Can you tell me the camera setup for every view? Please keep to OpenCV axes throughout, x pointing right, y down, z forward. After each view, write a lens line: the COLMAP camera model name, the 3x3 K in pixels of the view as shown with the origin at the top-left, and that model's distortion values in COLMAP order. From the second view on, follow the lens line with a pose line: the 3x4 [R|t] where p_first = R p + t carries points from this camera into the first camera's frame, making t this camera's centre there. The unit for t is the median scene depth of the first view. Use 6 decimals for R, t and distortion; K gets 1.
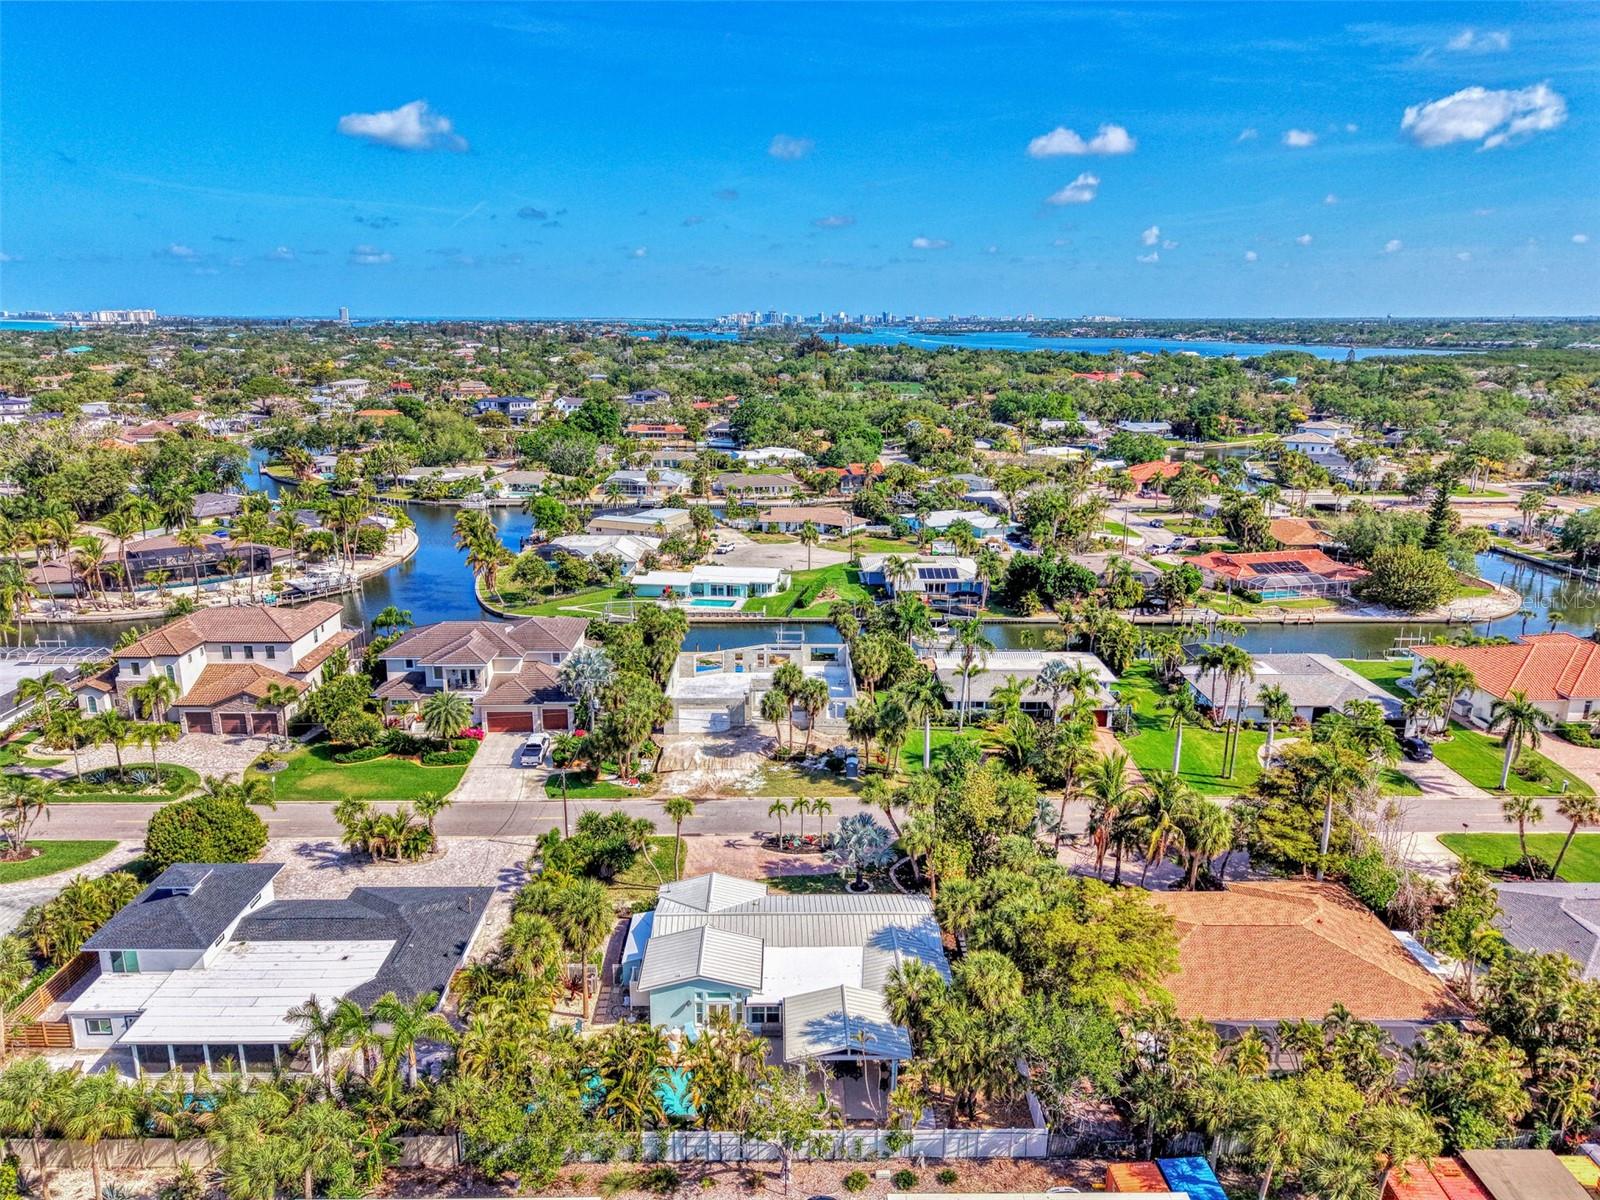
lens RADIAL K [[1110.1, 0, 790.6], [0, 1110.1, 571.5], [0, 0, 1]] dist [0.027775, -0.022577]
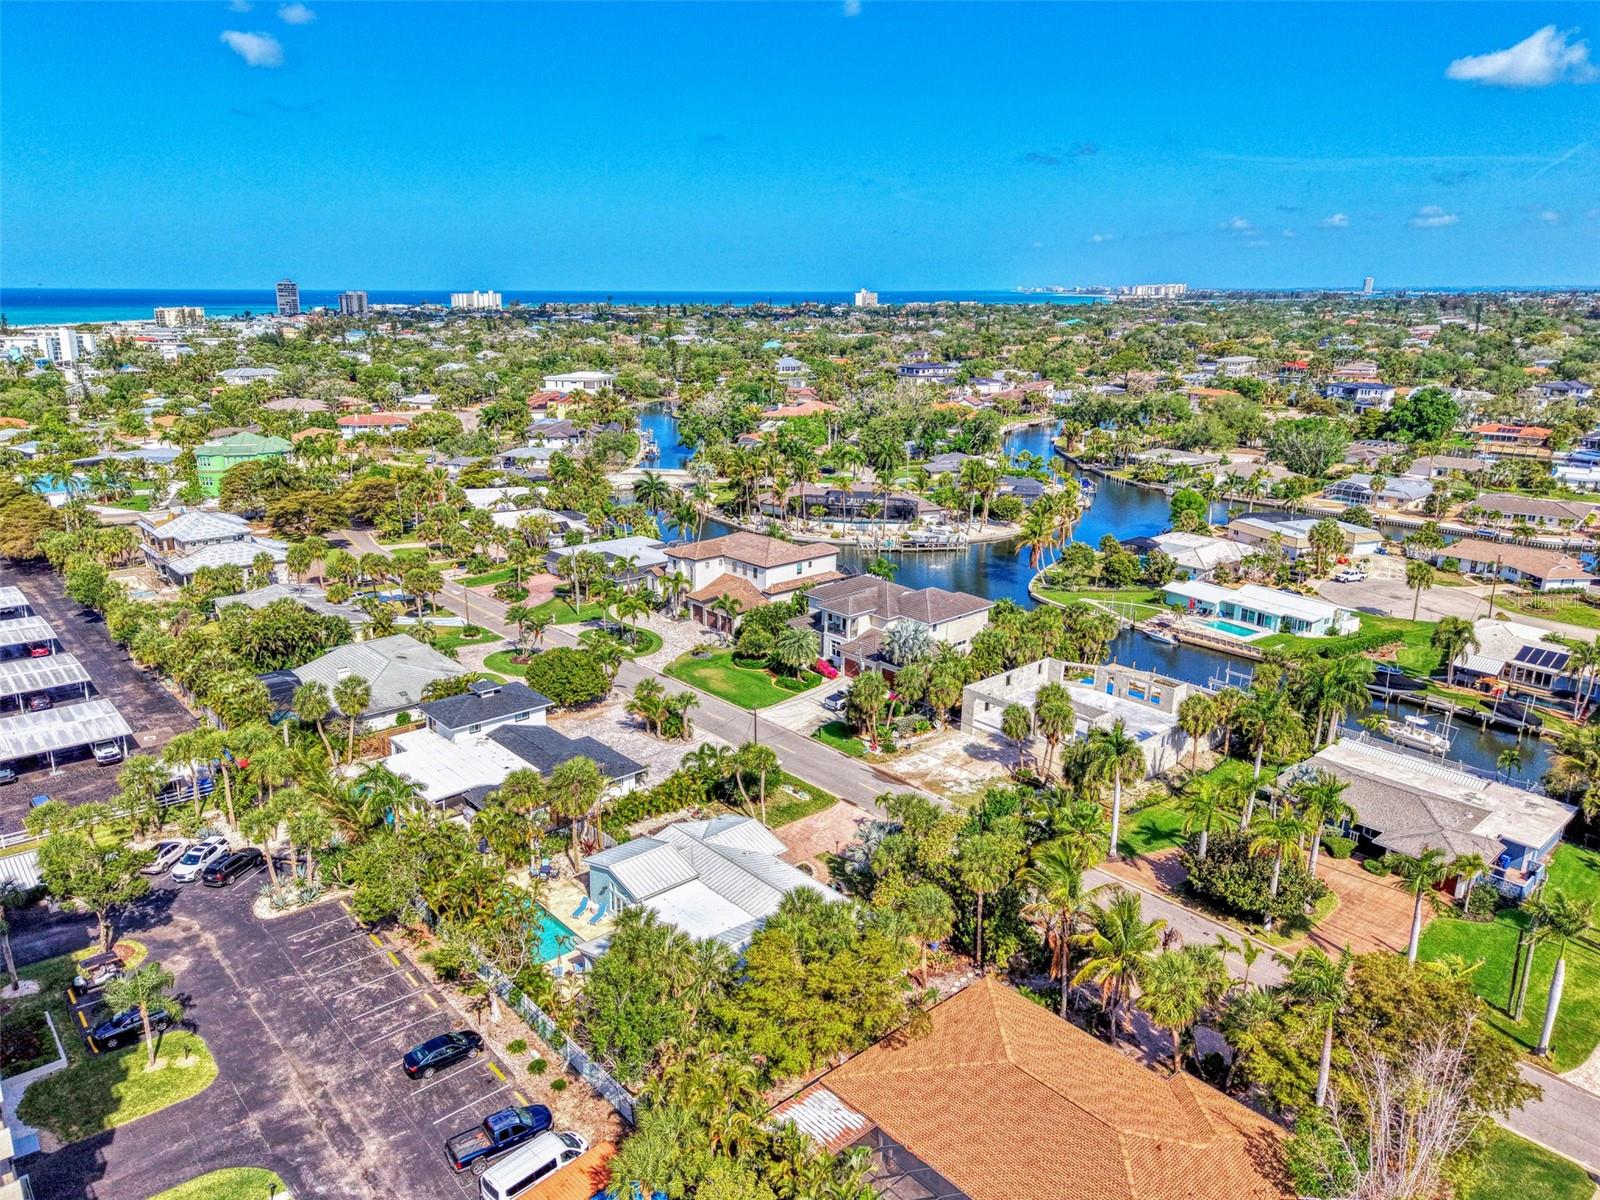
lens RADIAL K [[1110.1, 0, 752.1], [0, 1110.1, 608.3], [0, 0, 1]] dist [0.027775, -0.022577]
pose [[0.615849, 0.210066, -0.759343, 0.358358], [-0.167506, 0.976676, 0.134336, -0.041201], [0.769851, 0.044464, 0.636672, 0.142866]]
